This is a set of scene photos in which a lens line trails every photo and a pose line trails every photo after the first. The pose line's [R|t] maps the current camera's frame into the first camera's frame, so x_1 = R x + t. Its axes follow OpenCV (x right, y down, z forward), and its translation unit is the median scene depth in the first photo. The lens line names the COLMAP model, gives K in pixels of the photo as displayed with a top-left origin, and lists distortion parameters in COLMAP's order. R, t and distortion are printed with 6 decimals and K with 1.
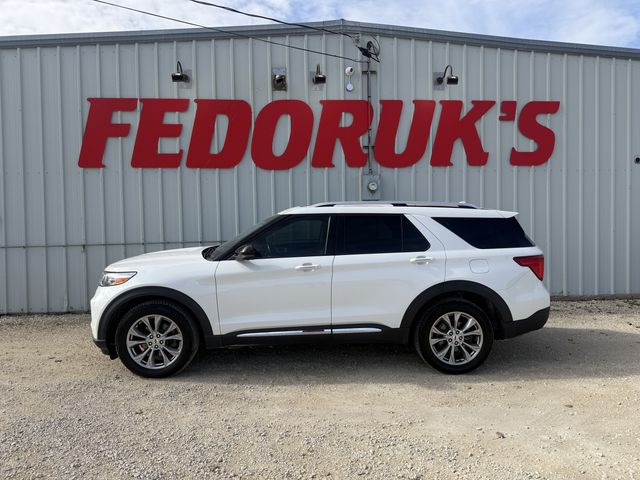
lens RADIAL K [[450.1, 0, 317.3], [0, 450.1, 239.4], [0, 0, 1]] dist [0.053441, -0.059618]
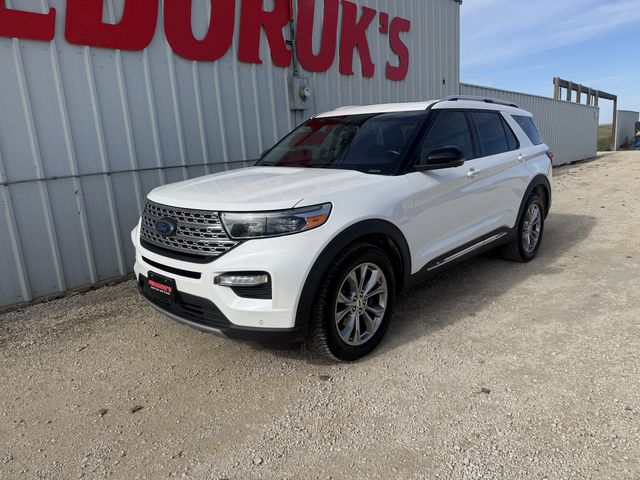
lens RADIAL K [[457.8, 0, 322.7], [0, 457.8, 240.7], [0, 0, 1]] dist [0.028792, -0.065706]
pose [[0.704441, -0.174386, 0.688006, -0.497239], [0.074907, 0.982200, 0.172257, 0.011143], [-0.705799, -0.069808, 0.704964, 0.347349]]
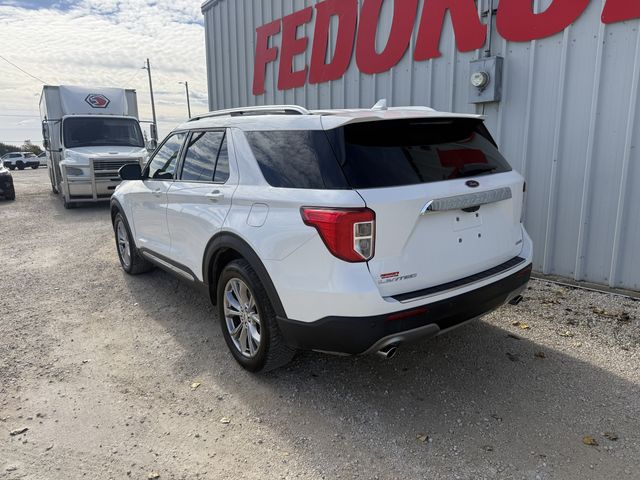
lens RADIAL K [[454.1, 0, 306.0], [0, 454.1, 241.3], [0, 0, 1]] dist [0.010140, 0.001304]
pose [[0.551239, 0.167811, -0.817298, 0.540579], [-0.023290, 0.982278, 0.185978, -0.011299], [0.834022, -0.083483, 0.545378, 0.441372]]
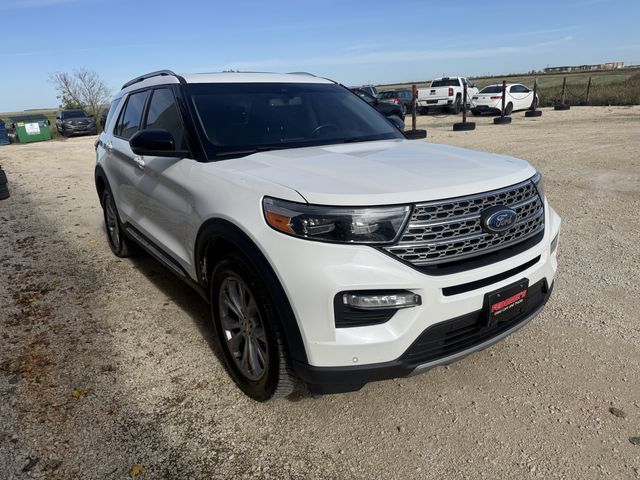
lens RADIAL K [[450.1, 0, 317.3], [0, 450.1, 239.4], [0, 0, 1]] dist [0.053441, -0.059618]
pose [[-0.562416, -0.200378, 0.802207, -0.477812], [0.093474, 0.948565, 0.302469, -0.025170], [-0.821554, 0.245099, -0.514758, 0.955456]]
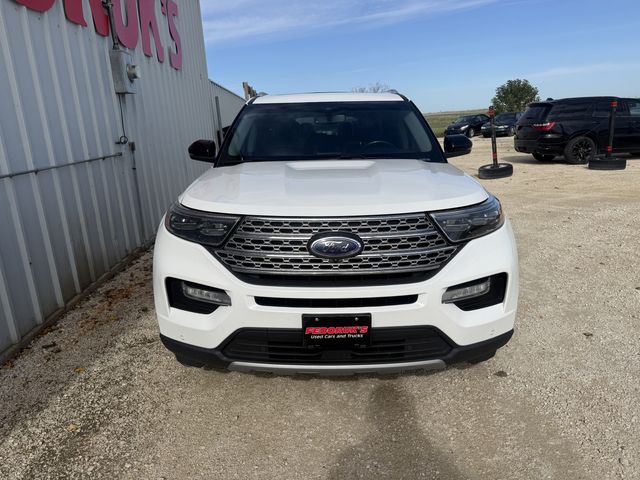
lens RADIAL K [[457.8, 0, 322.7], [0, 457.8, 240.7], [0, 0, 1]] dist [0.028792, -0.065706]
pose [[0.025289, -0.233294, 0.972077, -0.584668], [0.083519, 0.969482, 0.230498, -0.009330], [-0.996185, 0.075358, 0.044002, 0.710507]]
